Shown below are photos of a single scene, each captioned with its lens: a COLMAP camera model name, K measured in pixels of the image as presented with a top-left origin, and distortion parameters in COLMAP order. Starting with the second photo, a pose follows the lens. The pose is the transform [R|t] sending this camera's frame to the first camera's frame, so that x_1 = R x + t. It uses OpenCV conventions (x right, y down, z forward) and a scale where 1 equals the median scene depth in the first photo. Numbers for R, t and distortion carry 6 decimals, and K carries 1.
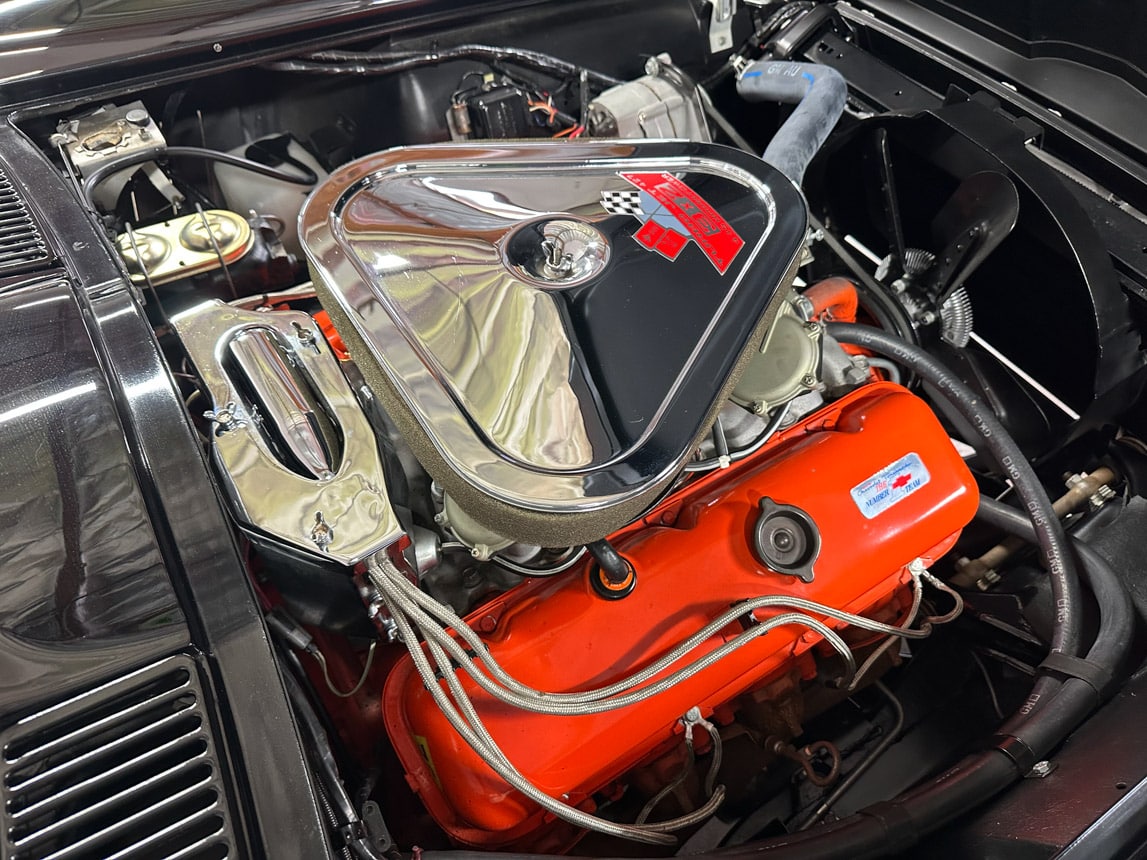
lens RADIAL K [[864.5, 0, 578.4], [0, 864.5, 423.8], [0, 0, 1]] dist [-0.004171, -0.012308]
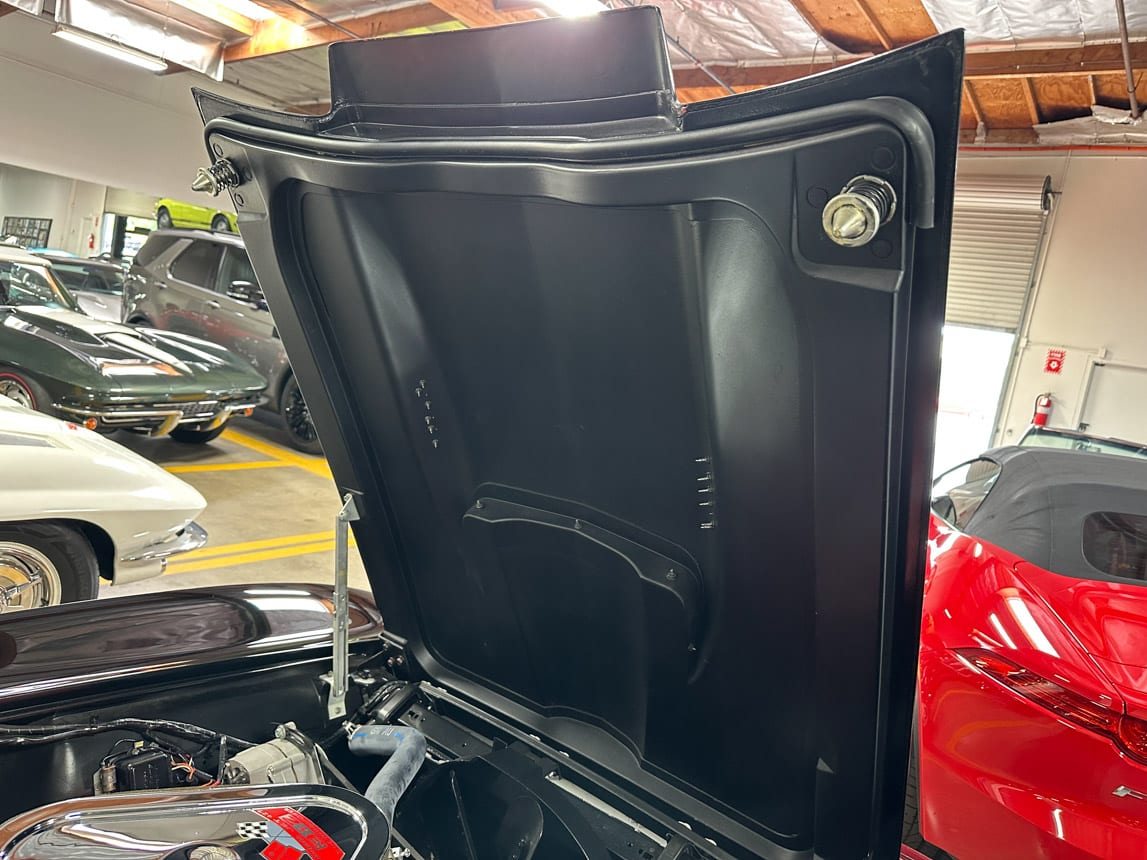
lens RADIAL K [[864.5, 0, 578.4], [0, 864.5, 423.8], [0, 0, 1]] dist [-0.004171, -0.012308]
pose [[0.923116, 0.102202, 0.370690, -0.029317], [0.170953, 0.754435, -0.633722, 0.135481], [-0.344429, 0.648369, 0.678959, -0.333926]]
